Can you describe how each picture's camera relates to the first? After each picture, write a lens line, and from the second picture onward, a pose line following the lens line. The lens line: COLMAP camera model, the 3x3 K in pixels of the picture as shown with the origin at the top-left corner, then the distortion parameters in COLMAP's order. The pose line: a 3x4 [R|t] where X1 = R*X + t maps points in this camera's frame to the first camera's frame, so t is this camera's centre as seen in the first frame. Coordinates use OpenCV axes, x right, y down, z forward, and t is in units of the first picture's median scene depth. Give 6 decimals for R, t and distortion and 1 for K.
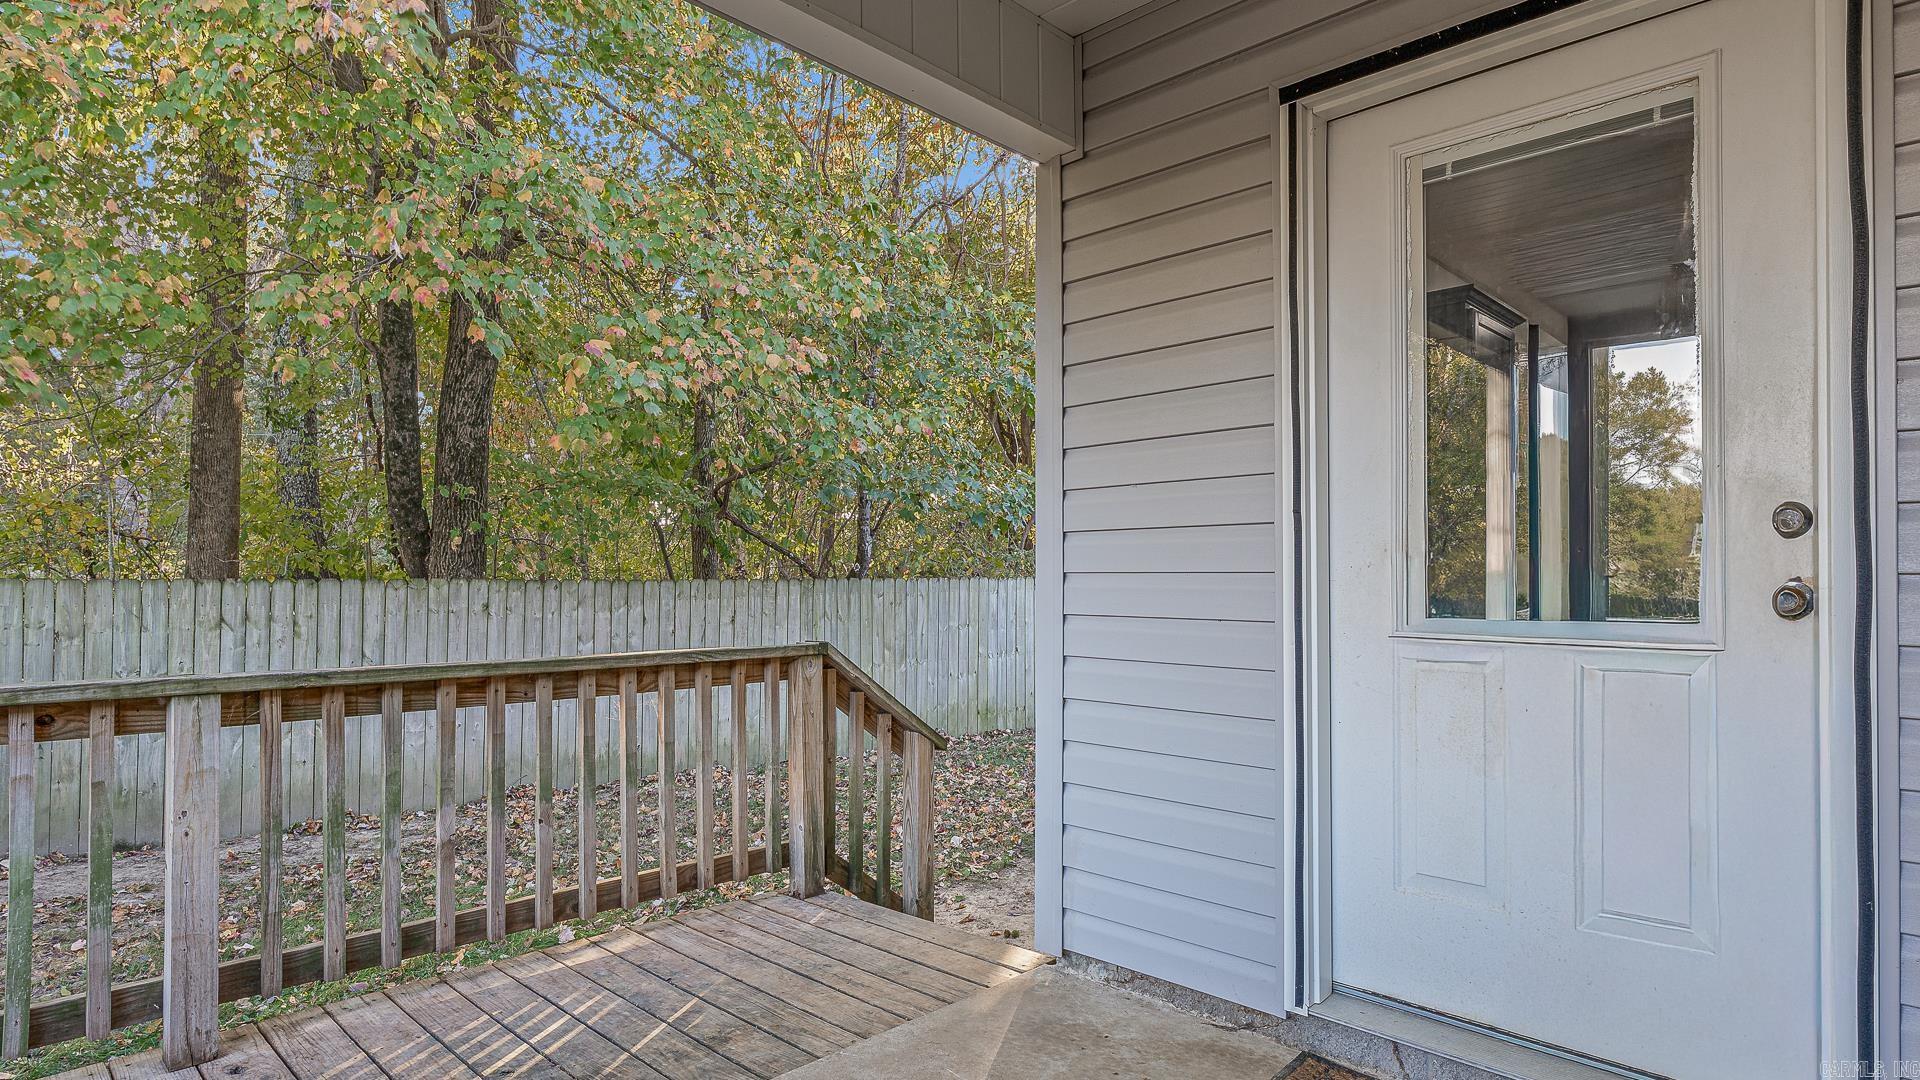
lens RADIAL K [[979.1, 0, 911.4], [0, 979.1, 569.2], [0, 0, 1]] dist [0.000890, 0.000337]
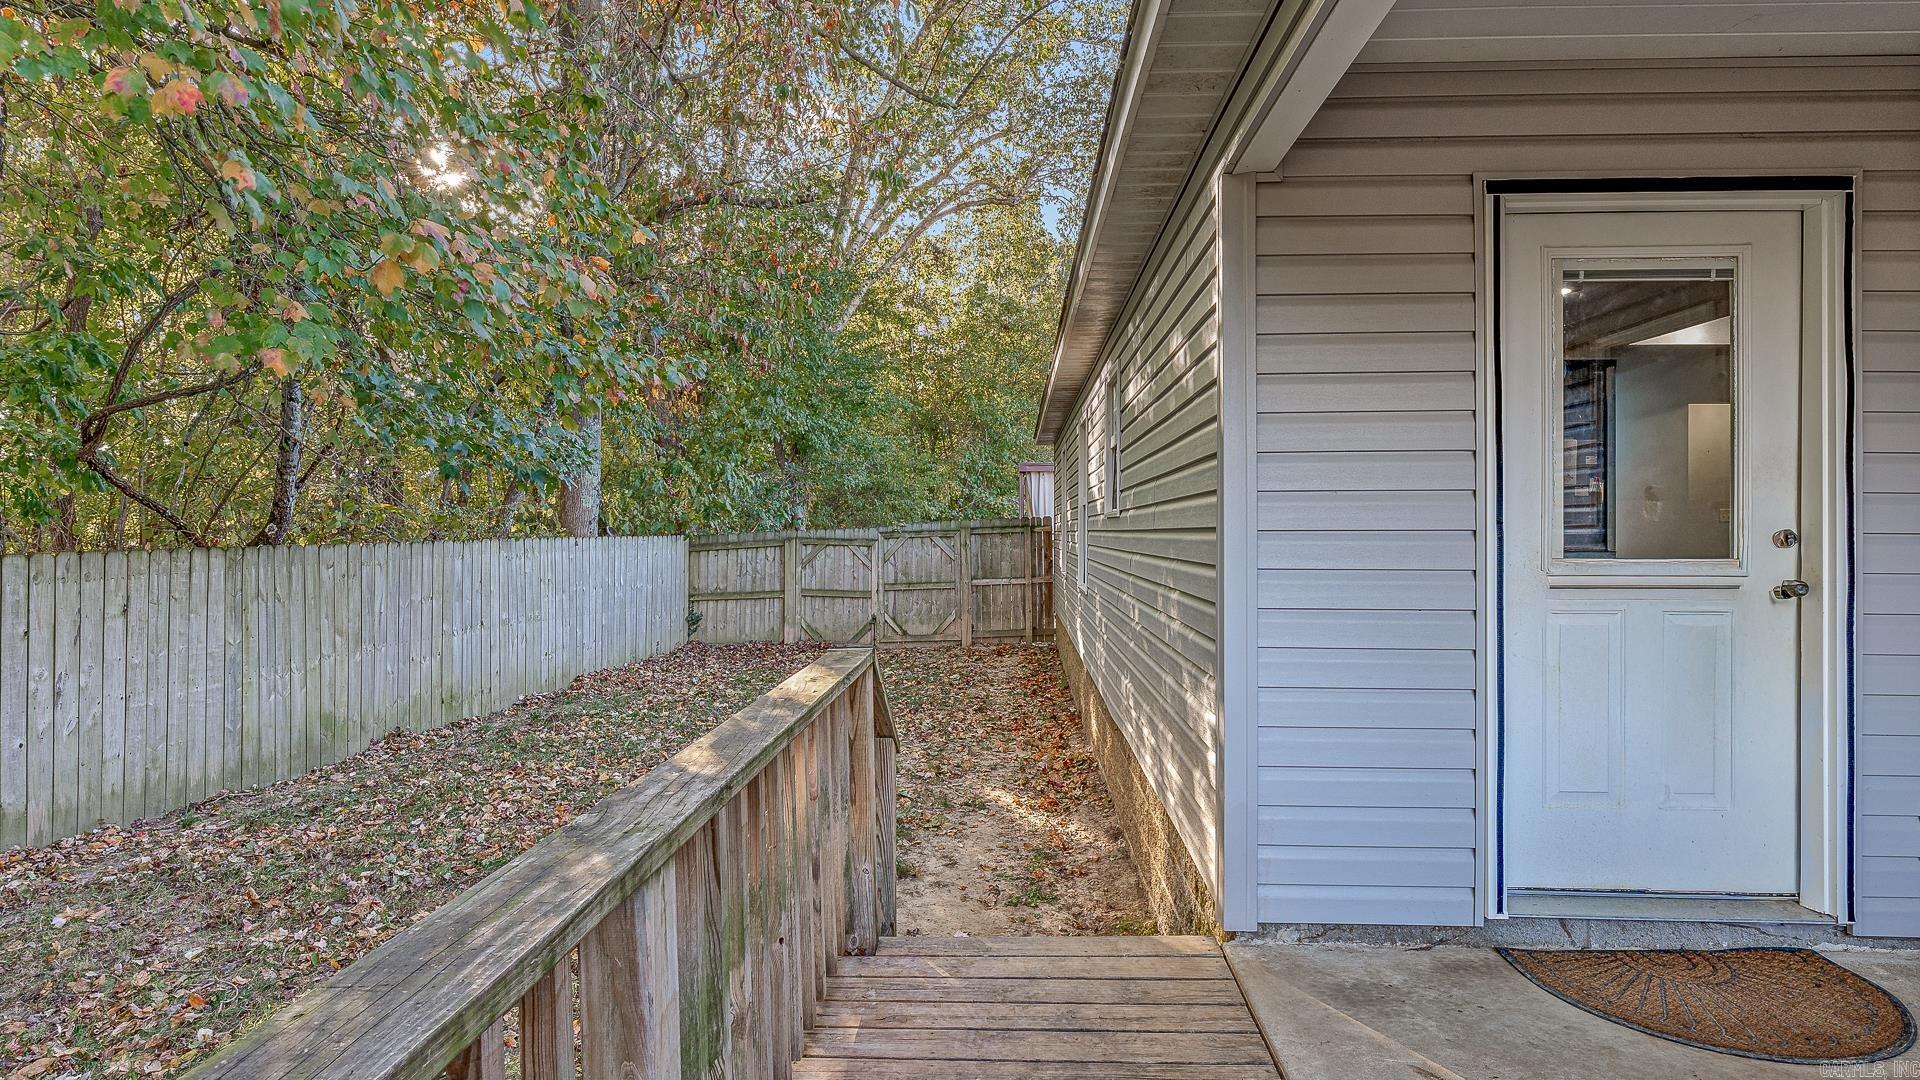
lens RADIAL K [[979.1, 0, 961.2], [0, 979.1, 533.5], [0, 0, 1]] dist [0.000890, 0.000337]
pose [[0.757460, -0.005418, 0.652859, -0.192492], [-0.002676, 0.999931, 0.011403, -0.011523], [-0.652876, -0.010384, 0.757393, 0.100510]]
